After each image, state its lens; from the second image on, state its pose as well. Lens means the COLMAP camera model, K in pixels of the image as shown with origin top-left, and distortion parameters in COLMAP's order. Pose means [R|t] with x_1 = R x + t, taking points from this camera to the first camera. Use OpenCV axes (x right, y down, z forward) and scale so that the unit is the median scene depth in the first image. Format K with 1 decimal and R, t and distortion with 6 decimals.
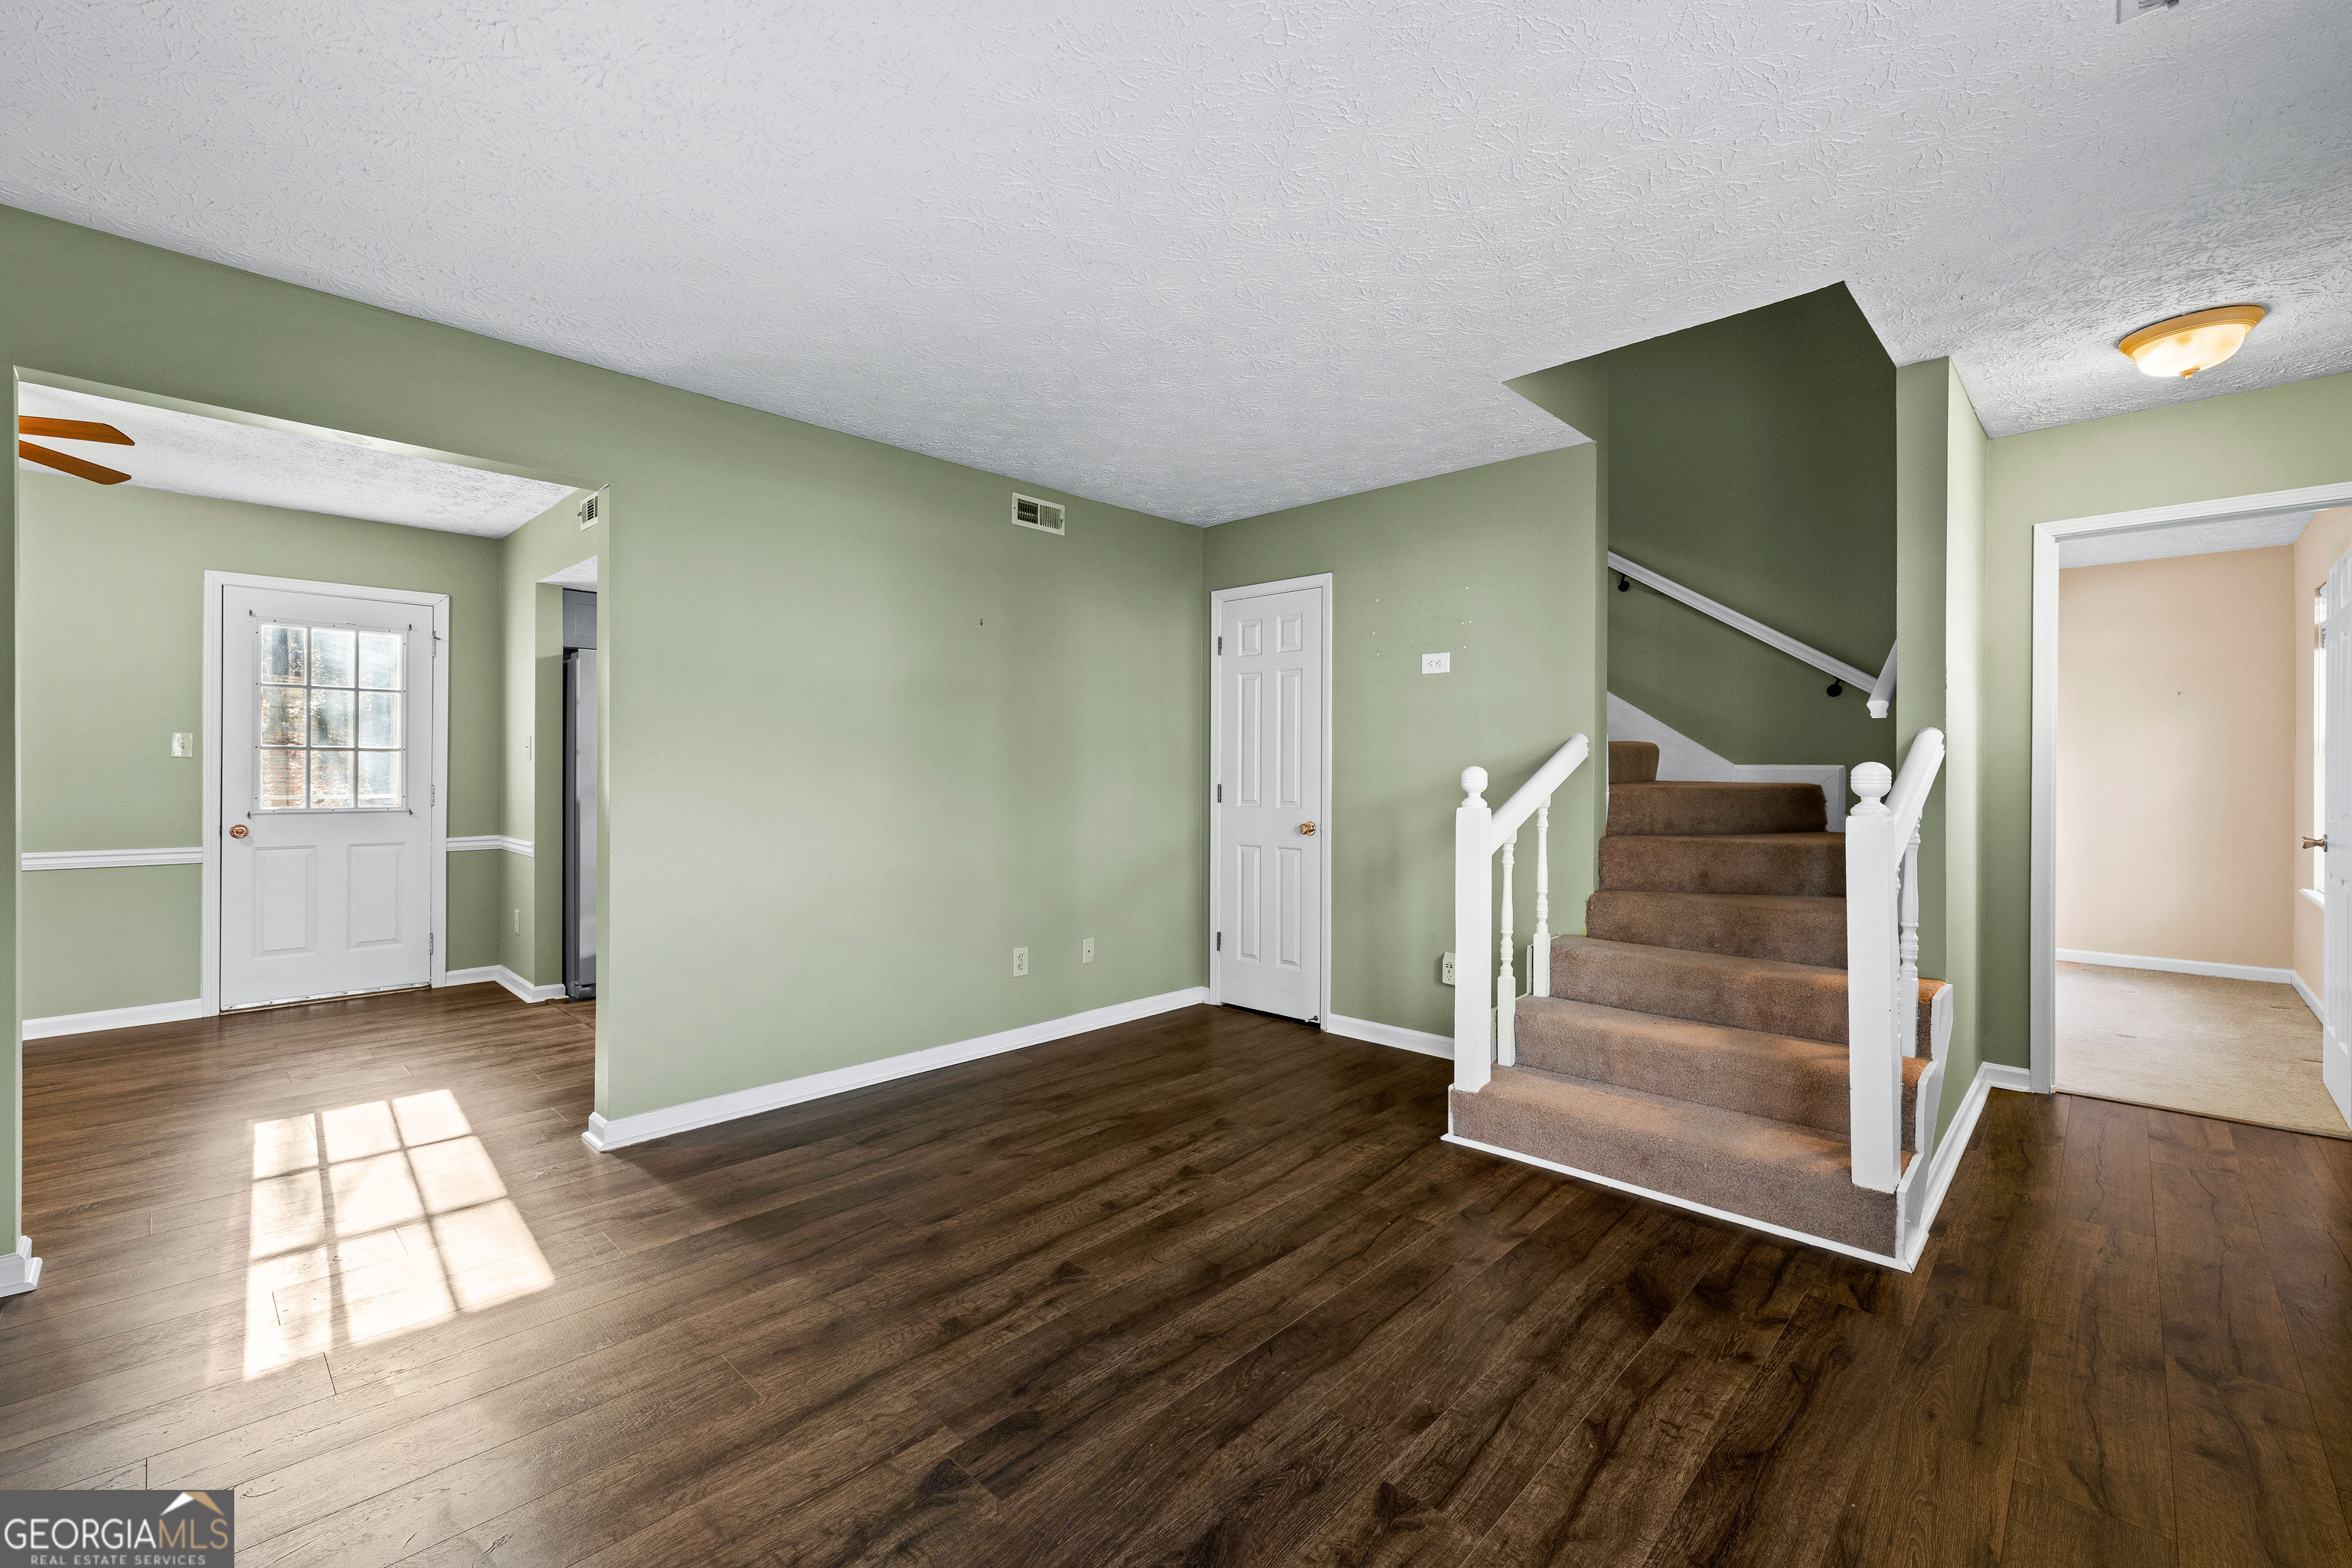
lens RADIAL K [[996.4, 0, 1155.2], [0, 996.4, 775.2], [0, 0, 1]] dist [-0.002396, 0.000858]
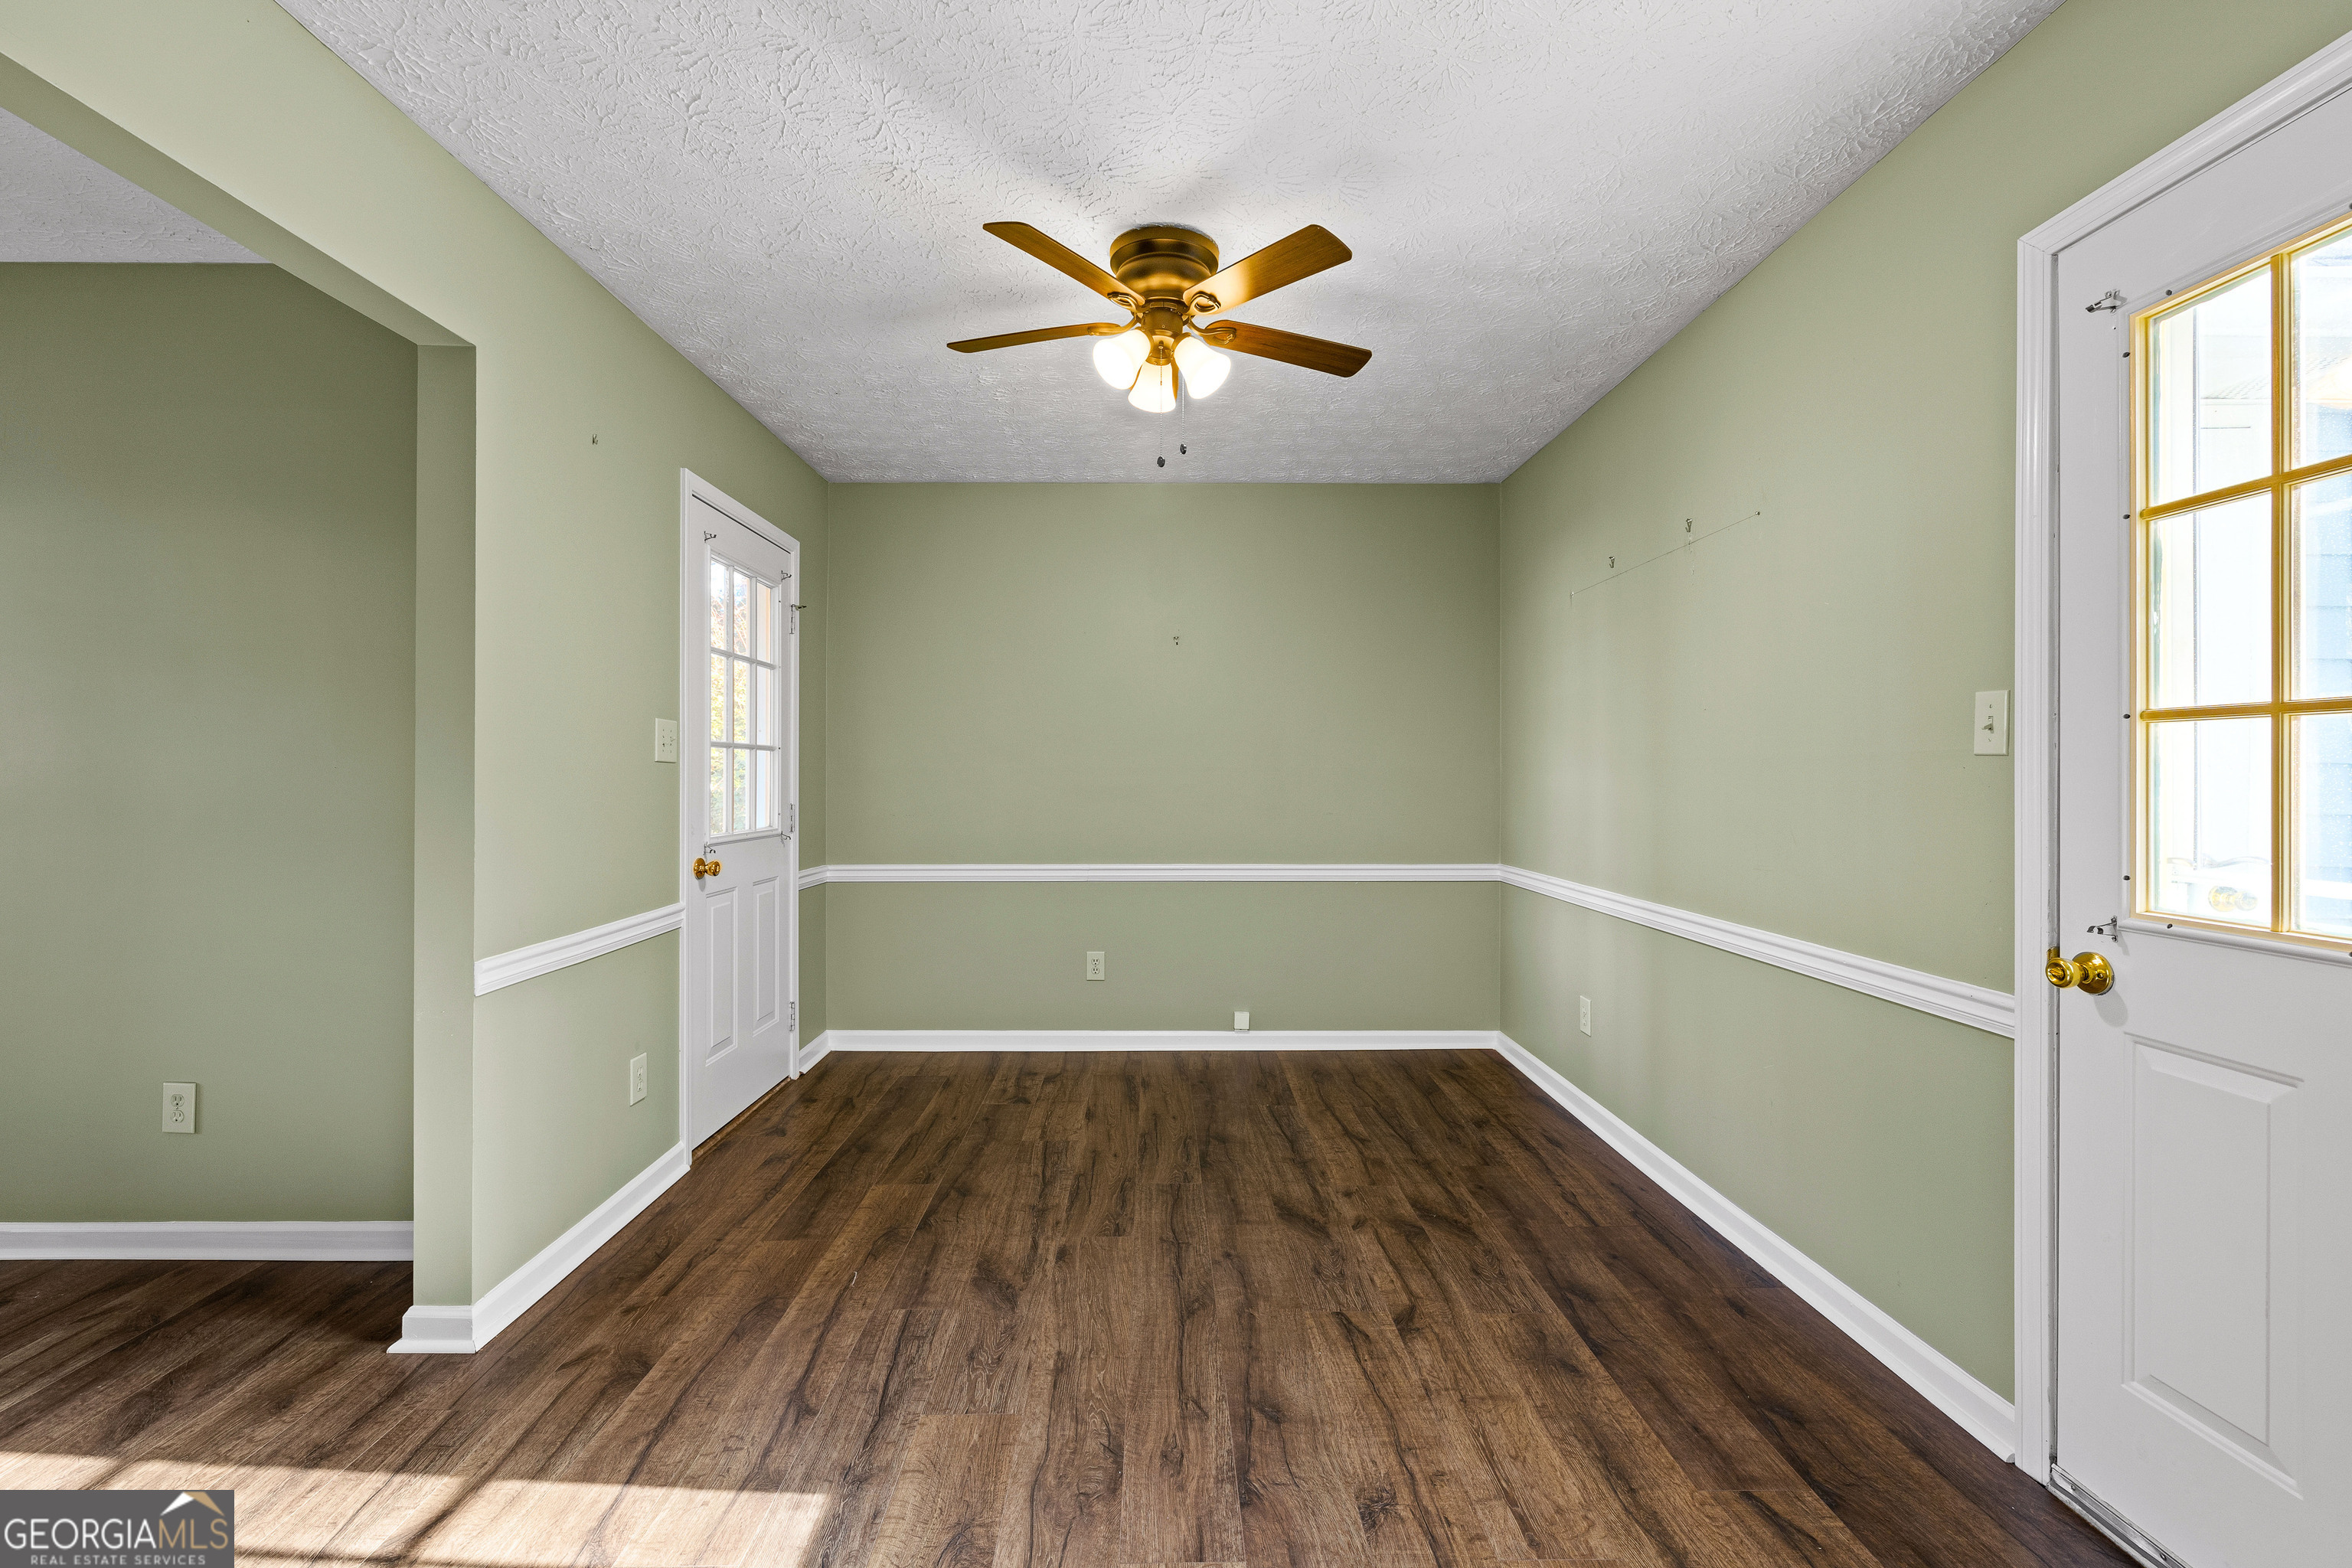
lens RADIAL K [[996.4, 0, 1167.8], [0, 996.4, 777.1], [0, 0, 1]] dist [-0.002396, 0.000858]
pose [[-0.699134, -0.003733, -0.714981, -0.690036], [-0.006775, 0.999976, 0.001403, -0.011513], [0.714958, 0.005825, -0.699143, 1.497281]]
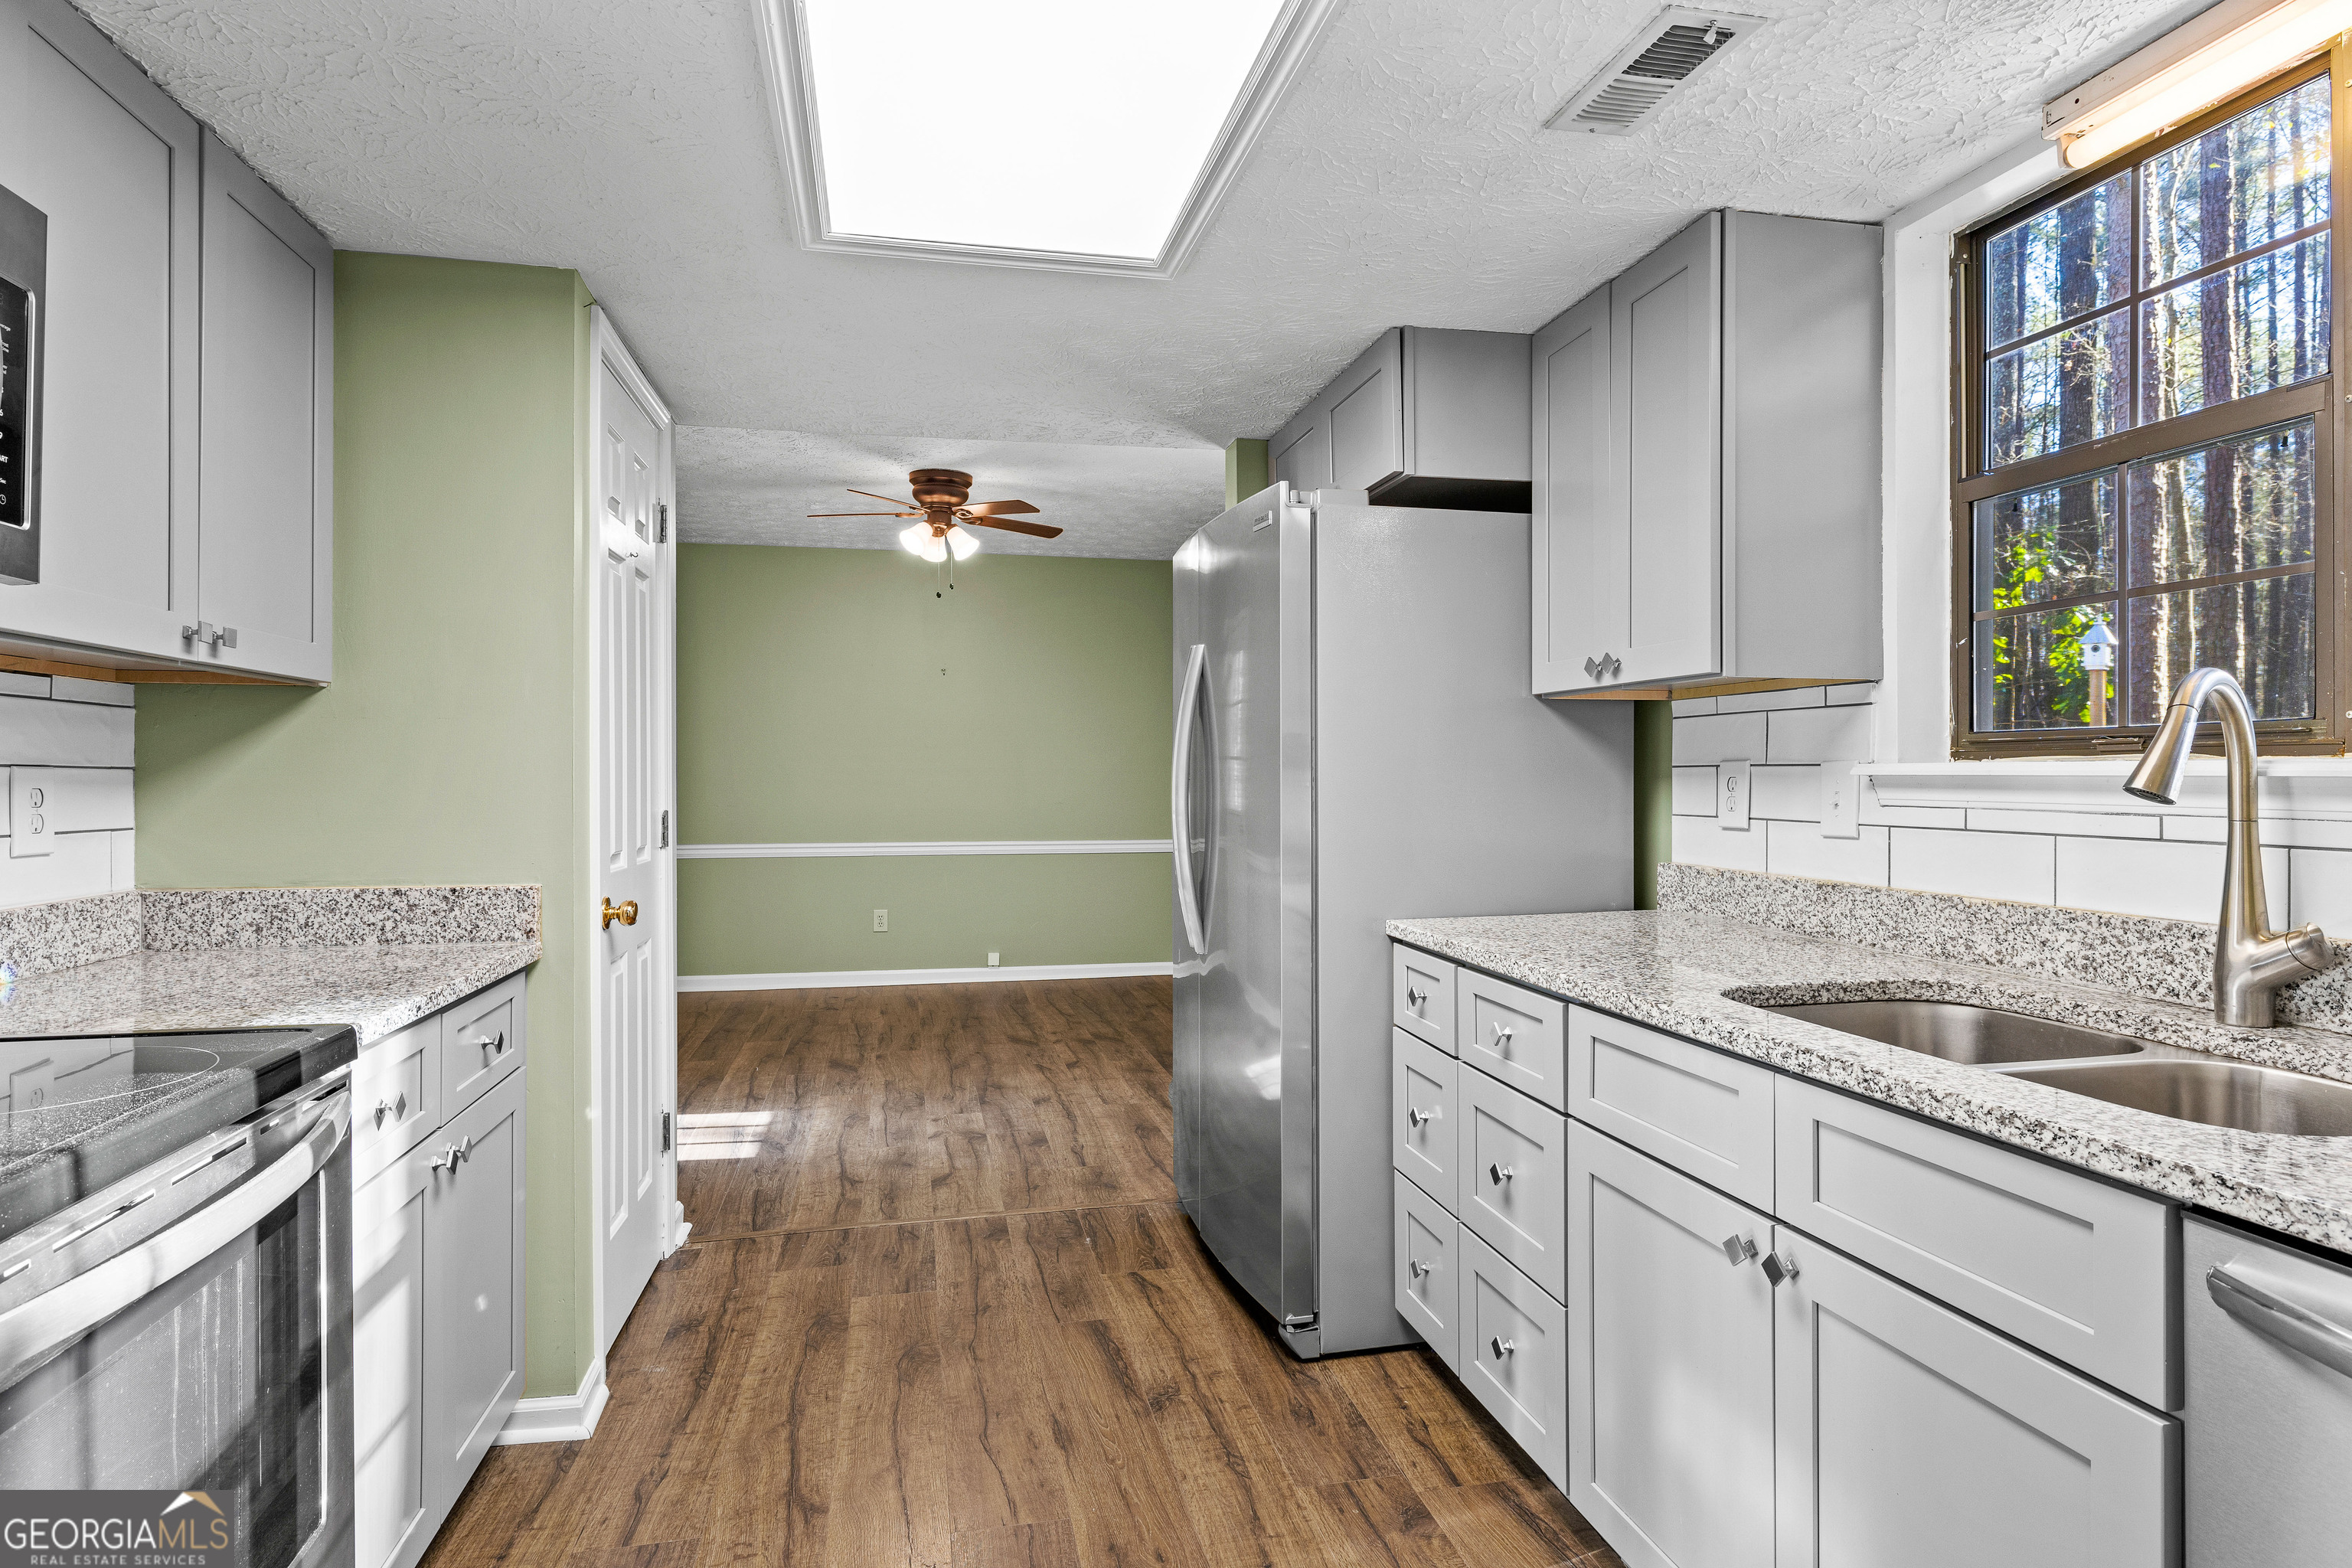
lens RADIAL K [[1265.0, 0, 1191.2], [0, 1265.0, 771.4], [0, 0, 1]] dist [-0.003274, -0.000492]
pose [[-0.533281, -0.007279, -0.845907, -0.000864], [-0.006650, 0.999968, -0.004413, -0.012066], [0.845912, 0.003272, -0.533313, 2.128980]]
